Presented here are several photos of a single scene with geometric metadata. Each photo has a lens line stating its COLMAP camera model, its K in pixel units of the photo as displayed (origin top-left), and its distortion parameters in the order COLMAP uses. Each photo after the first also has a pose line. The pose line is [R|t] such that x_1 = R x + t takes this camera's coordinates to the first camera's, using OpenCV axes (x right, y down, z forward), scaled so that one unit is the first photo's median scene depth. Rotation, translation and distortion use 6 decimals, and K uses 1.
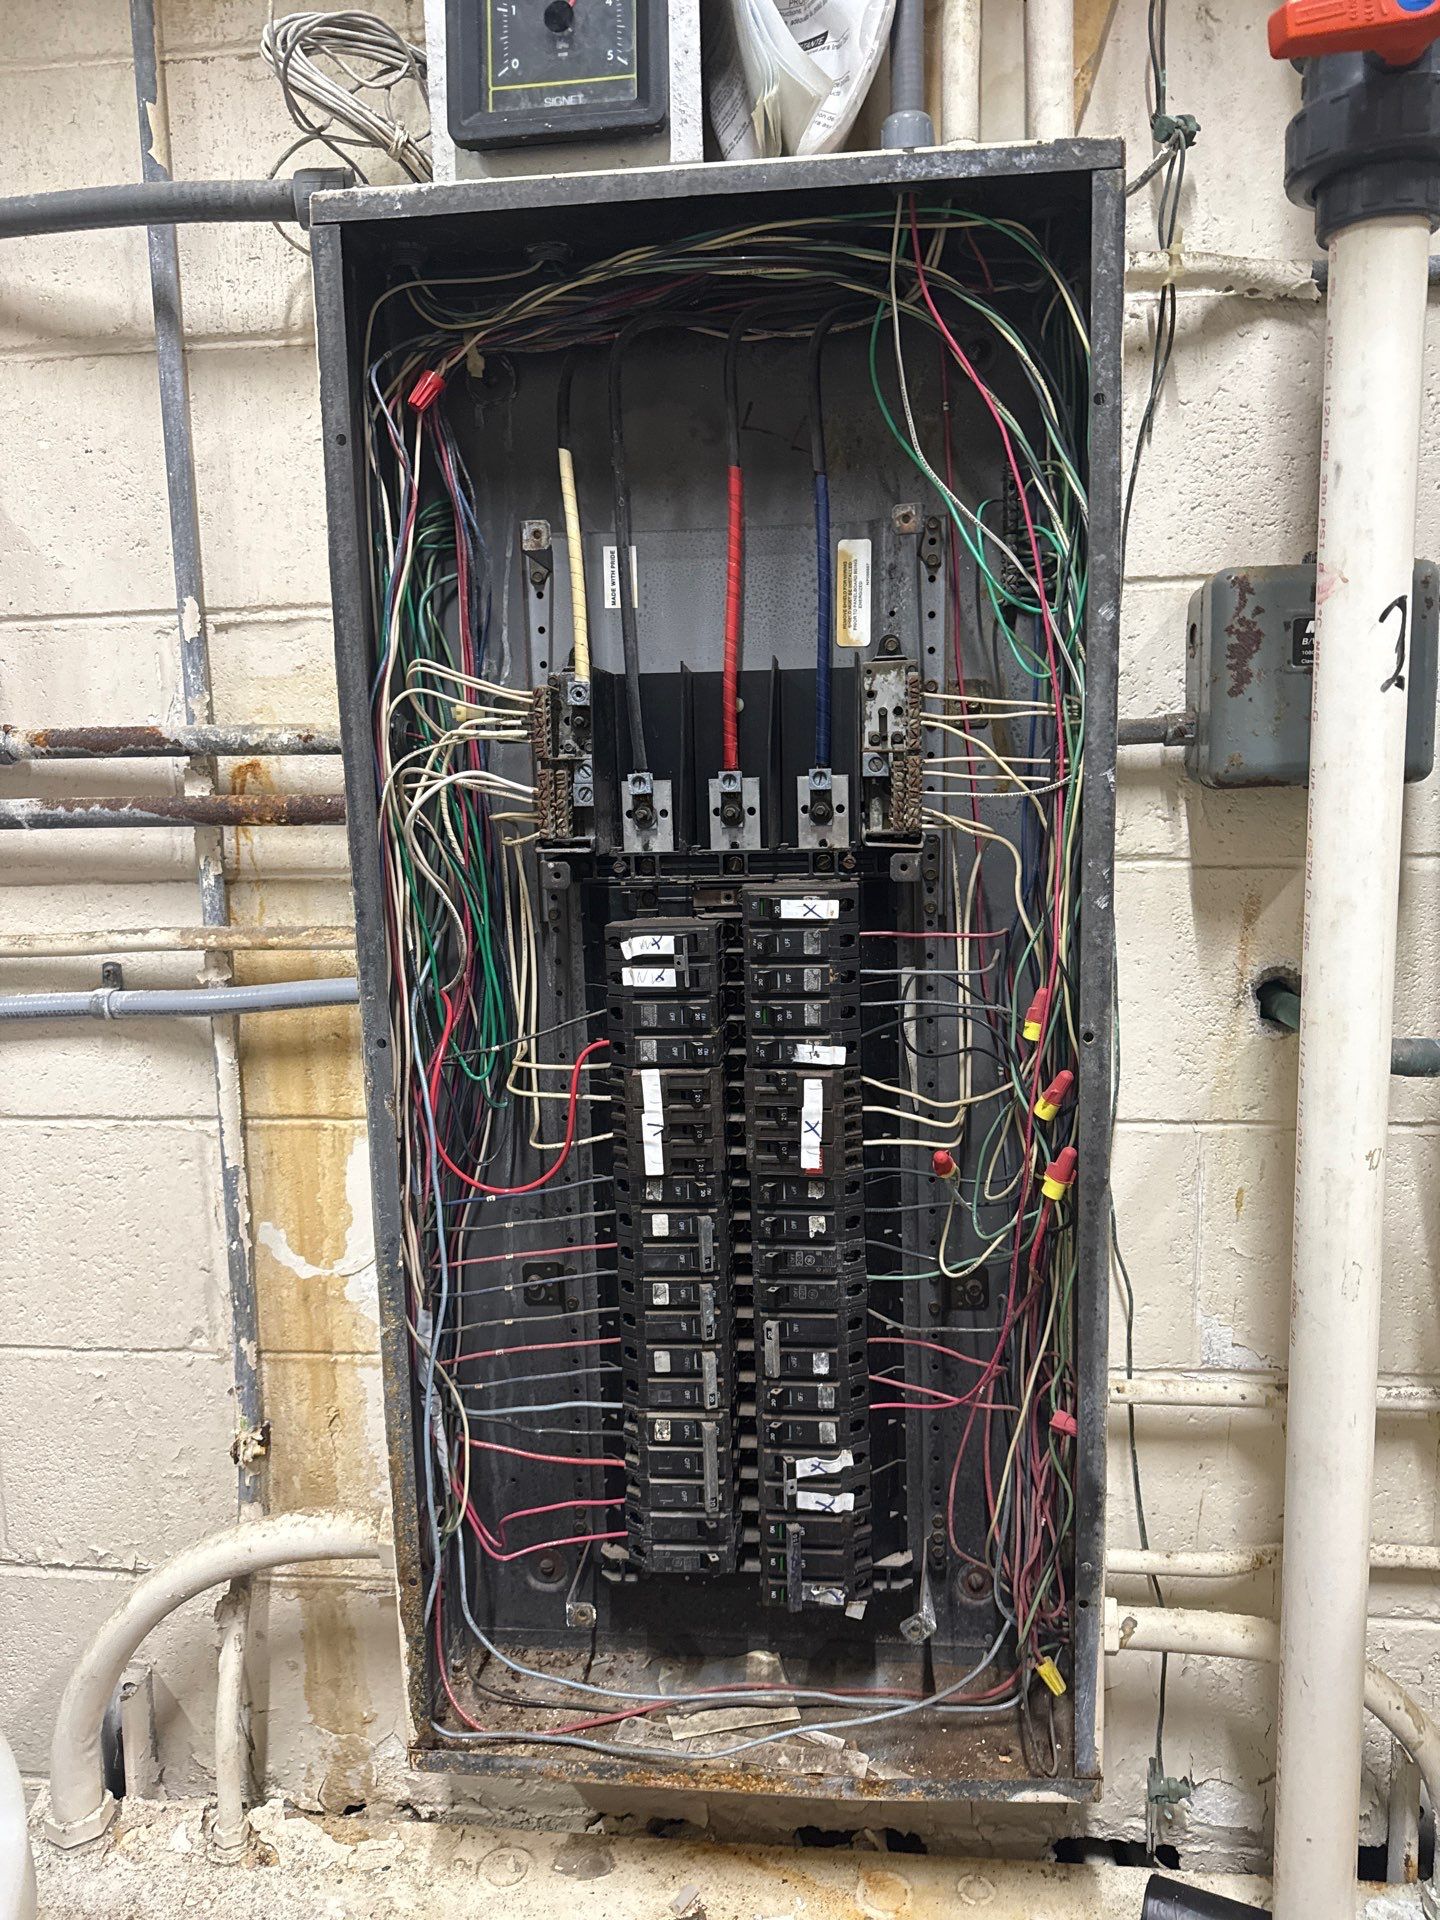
lens RADIAL K [[1374.1, 0, 707.6], [0, 1374.1, 967.1], [0, 0, 1]] dist [0.026877, -0.029142]
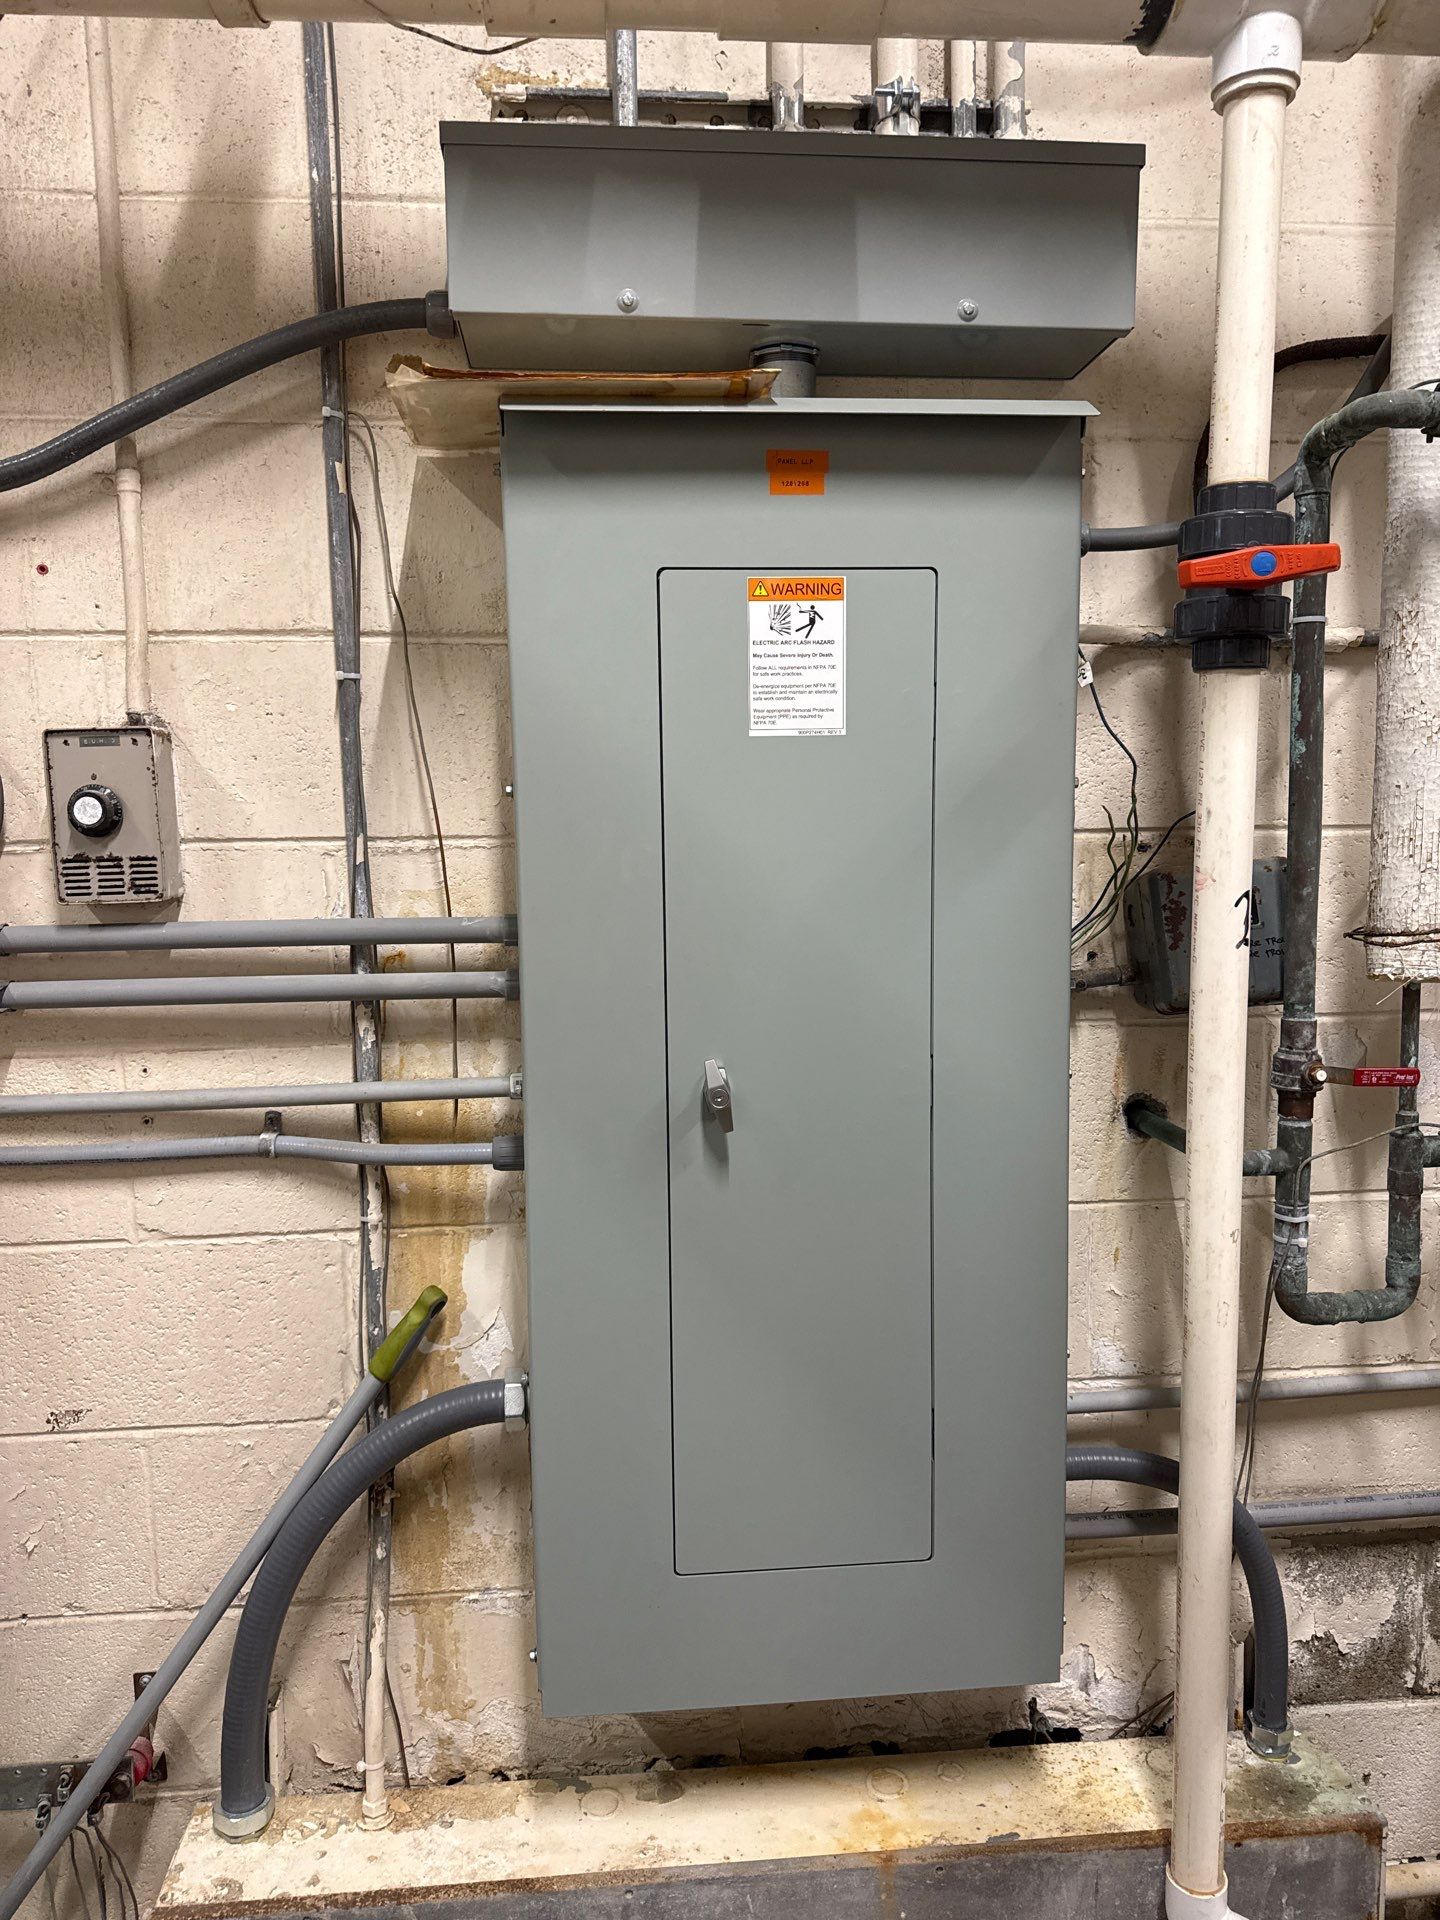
lens RADIAL K [[1374.1, 0, 709.5], [0, 1374.1, 962.5], [0, 0, 1]] dist [0.026877, -0.029142]
pose [[0.981514, -0.010930, 0.191079, -0.296665], [0.015901, 0.999573, -0.024500, -0.106278], [-0.190730, 0.027085, 0.981269, -0.324617]]
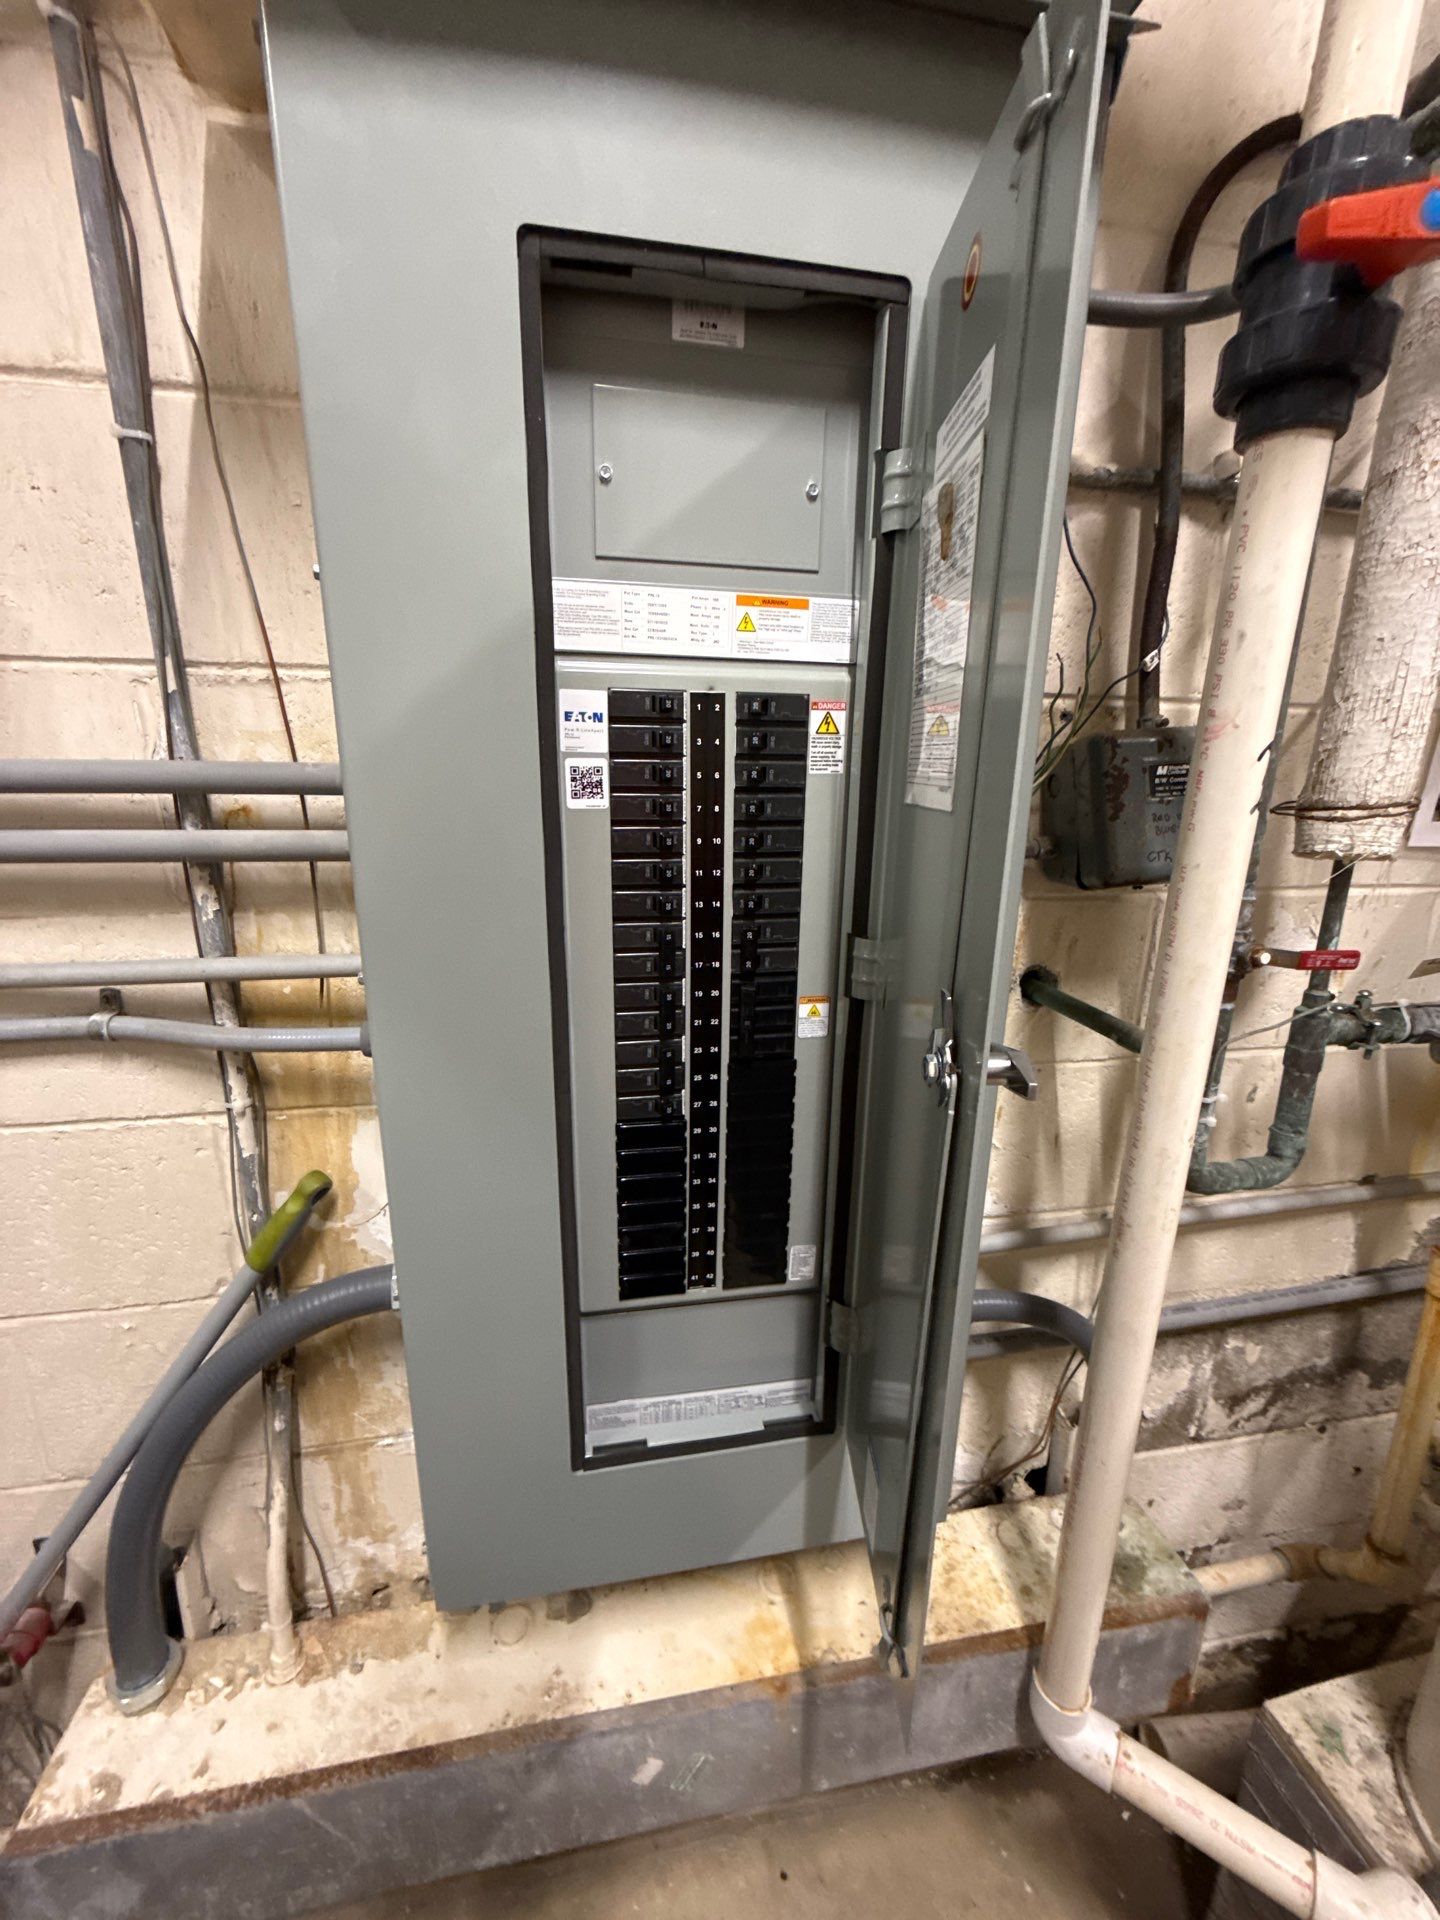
lens RADIAL K [[771.3, 0, 721.9], [0, 771.3, 958.7], [0, 0, 1]] dist [-0.006679, 0.003048]
pose [[0.958298, -0.034886, 0.283634, -0.145583], [0.001027, 0.992935, 0.118659, -0.103304], [-0.285769, -0.113419, 0.951563, 0.297751]]
